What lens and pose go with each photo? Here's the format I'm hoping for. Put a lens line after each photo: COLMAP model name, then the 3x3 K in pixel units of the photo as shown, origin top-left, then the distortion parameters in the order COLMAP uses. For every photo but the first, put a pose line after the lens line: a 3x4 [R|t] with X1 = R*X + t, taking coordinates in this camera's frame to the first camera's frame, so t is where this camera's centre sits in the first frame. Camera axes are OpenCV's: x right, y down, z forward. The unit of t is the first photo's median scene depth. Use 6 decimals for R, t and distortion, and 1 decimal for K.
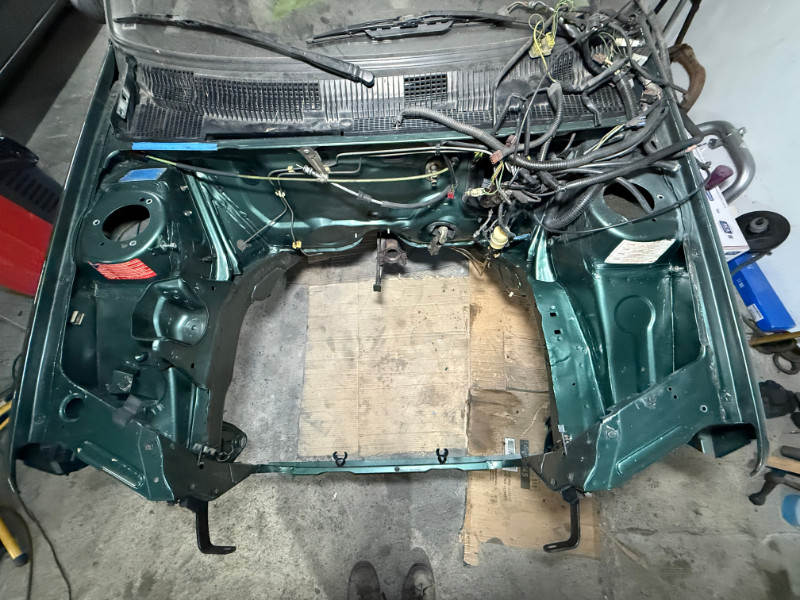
lens RADIAL K [[318.7, 0, 398.1], [0, 318.7, 298.8], [0, 0, 1]] dist [0.001785, 0.000066]
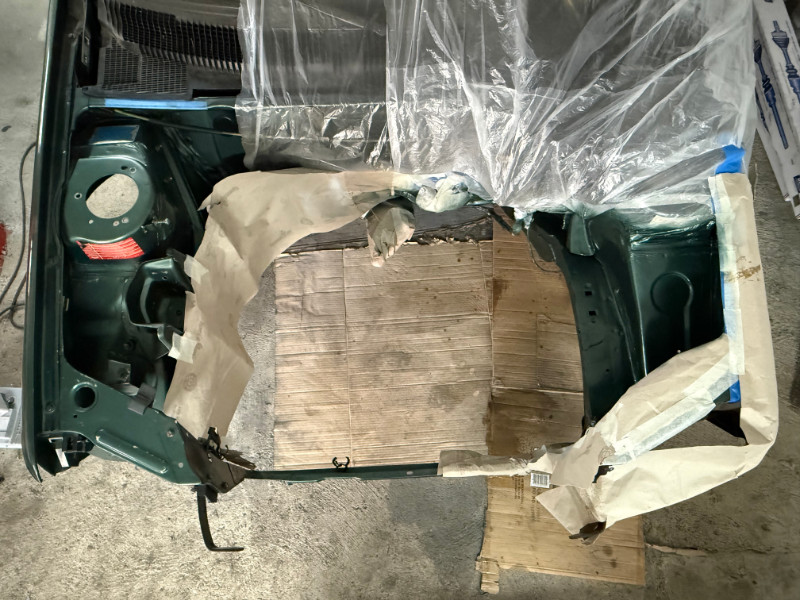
lens RADIAL K [[518.0, 0, 393.6], [0, 518.0, 300.6], [0, 0, 1]] dist [0.001462, 0.002247]
pose [[0.999416, -0.010437, 0.032547, -0.065135], [0.008088, 0.997407, 0.071510, -0.024973], [-0.033209, -0.071205, 0.996909, -0.269993]]
